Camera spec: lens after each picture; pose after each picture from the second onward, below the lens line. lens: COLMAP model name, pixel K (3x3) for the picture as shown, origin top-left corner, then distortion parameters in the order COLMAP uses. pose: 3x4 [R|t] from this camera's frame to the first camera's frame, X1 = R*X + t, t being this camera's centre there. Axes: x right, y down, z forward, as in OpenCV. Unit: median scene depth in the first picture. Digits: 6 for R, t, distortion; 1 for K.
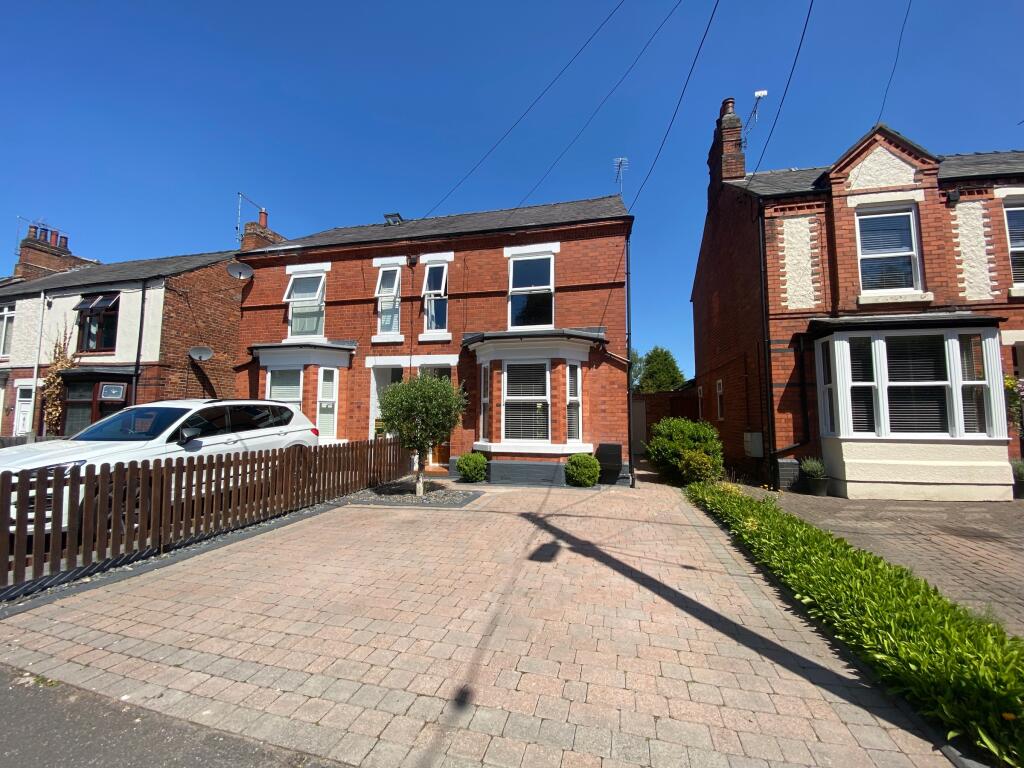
lens RADIAL K [[416.0, 0, 508.5], [0, 416.0, 384.3], [0, 0, 1]] dist [0.008163, -0.014771]
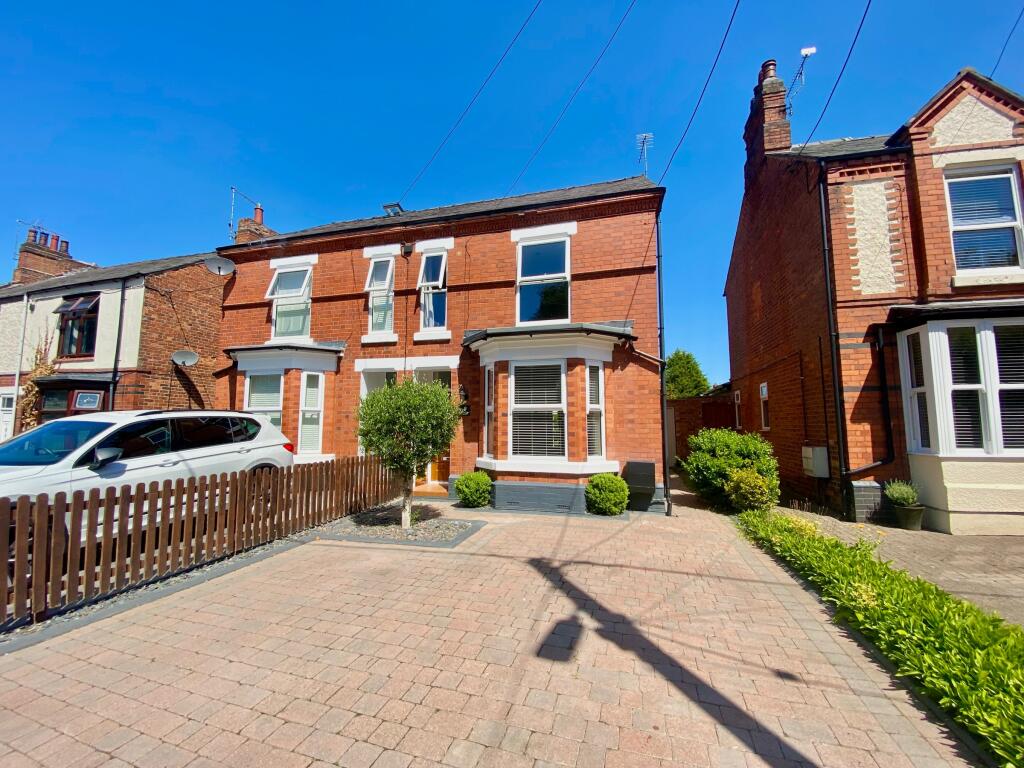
lens RADIAL K [[416.0, 0, 509.9], [0, 416.0, 382.7], [0, 0, 1]] dist [0.008163, -0.014771]
pose [[0.999298, -0.006562, -0.036877, 0.018306], [0.005945, 0.999841, -0.016822, -0.000551], [0.036981, 0.016591, 0.999178, 0.166329]]
